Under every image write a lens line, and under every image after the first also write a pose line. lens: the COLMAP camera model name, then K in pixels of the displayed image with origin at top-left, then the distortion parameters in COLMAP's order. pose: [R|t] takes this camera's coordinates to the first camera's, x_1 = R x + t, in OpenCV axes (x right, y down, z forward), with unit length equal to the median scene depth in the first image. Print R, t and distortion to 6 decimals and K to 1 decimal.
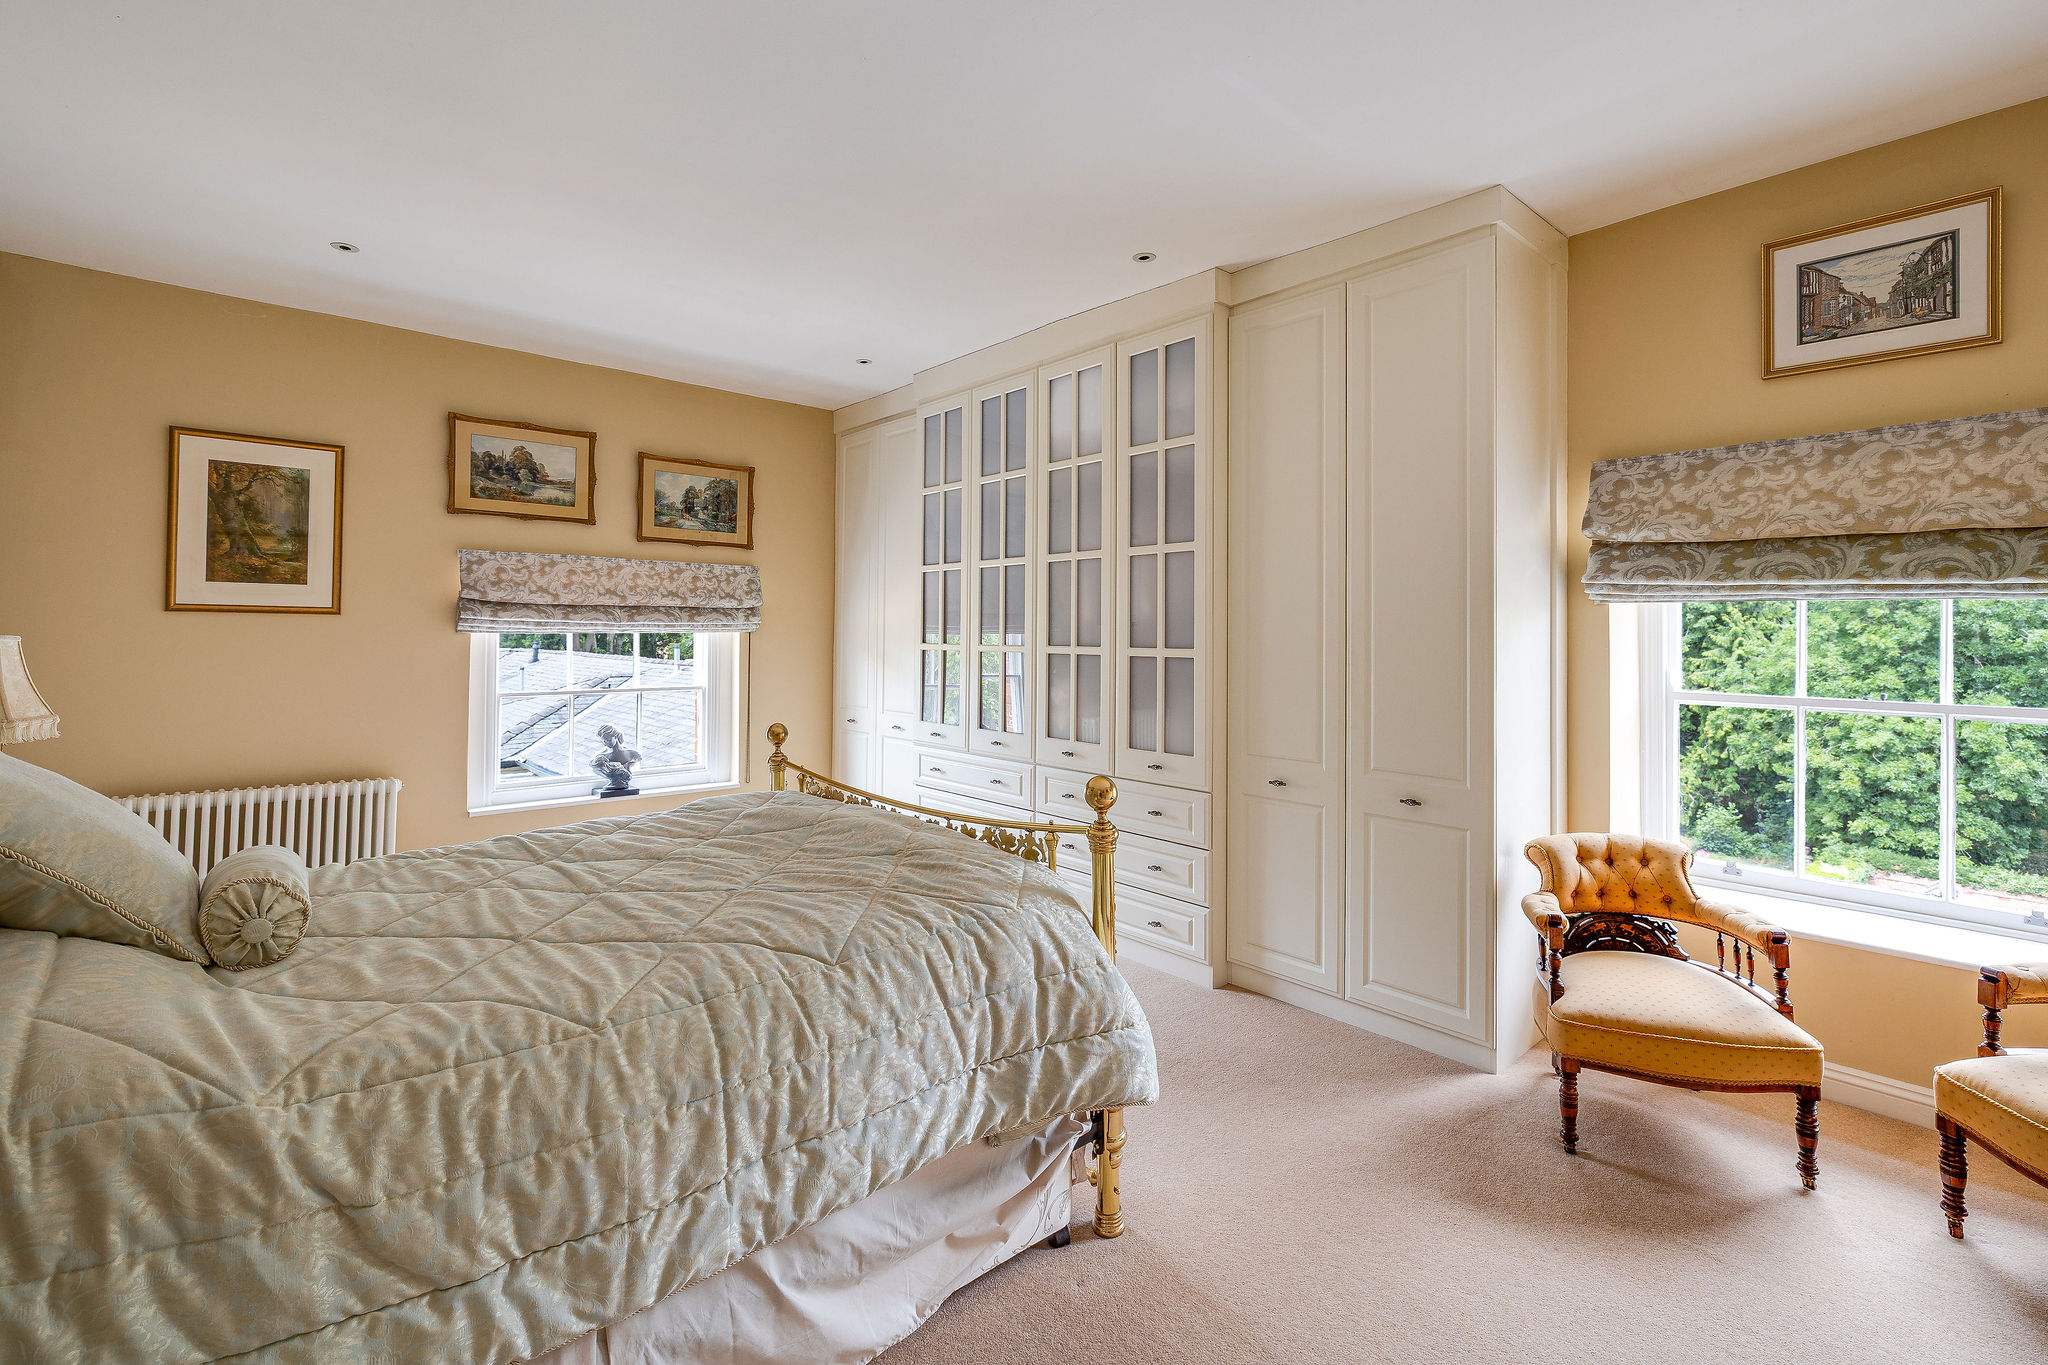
lens RADIAL K [[898.4, 0, 1025.6], [0, 898.4, 622.2], [0, 0, 1]] dist [-0.000460, -0.000227]
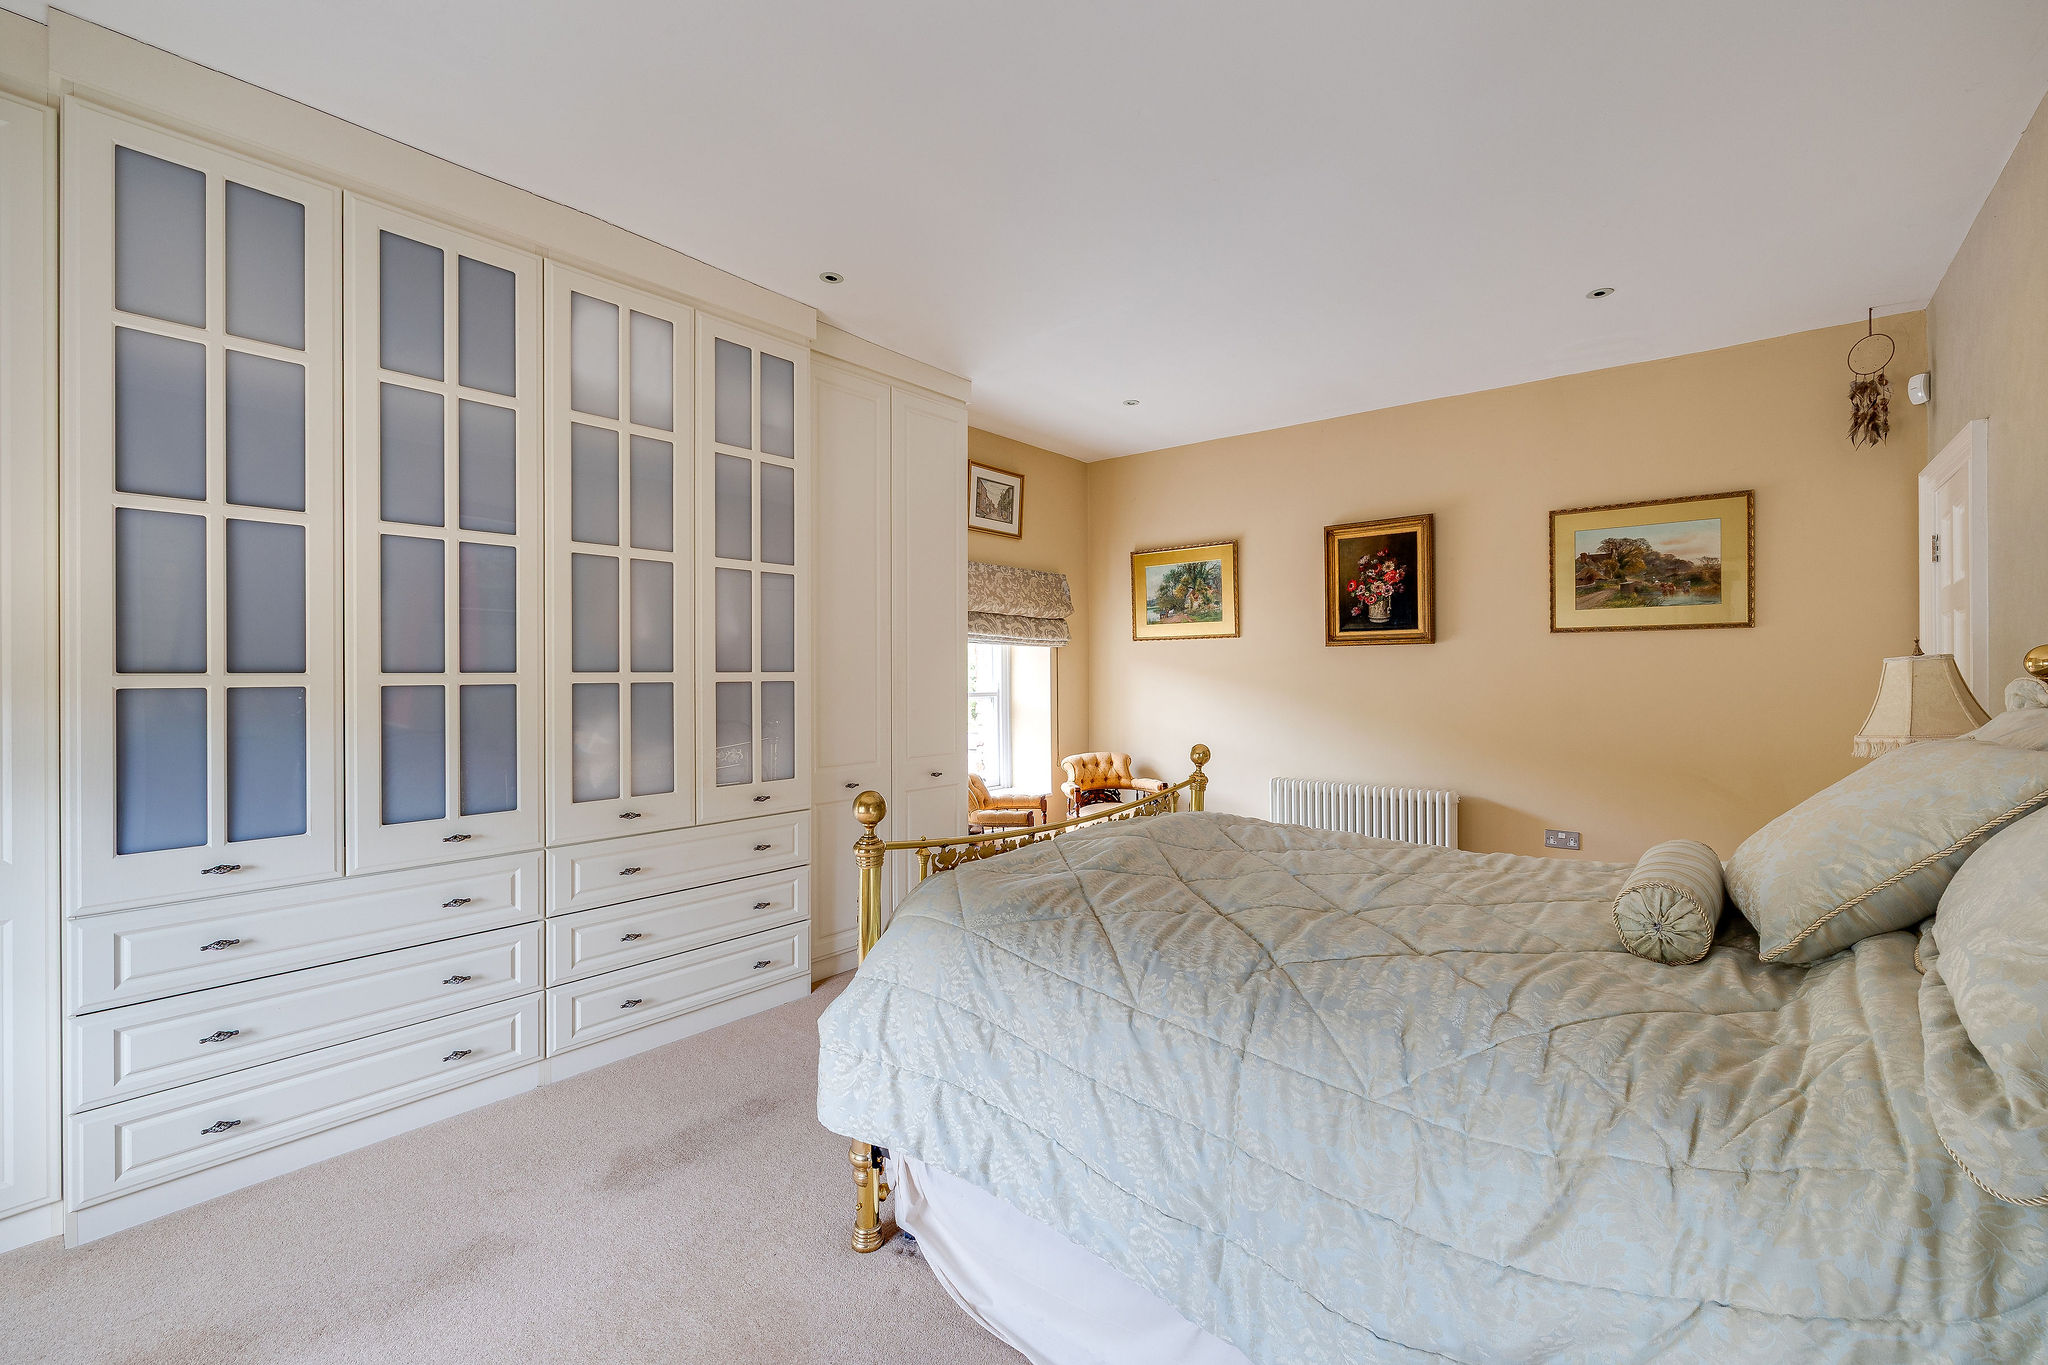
lens RADIAL K [[884.6, 0, 1024.5], [0, 884.6, 671.4], [0, 0, 1]] dist [0.001054, 0.000285]
pose [[-0.162108, -0.014644, 0.986664, -0.943463], [-0.020127, 0.999731, 0.011531, 0.013871], [-0.986568, -0.017990, -0.162359, 1.010870]]
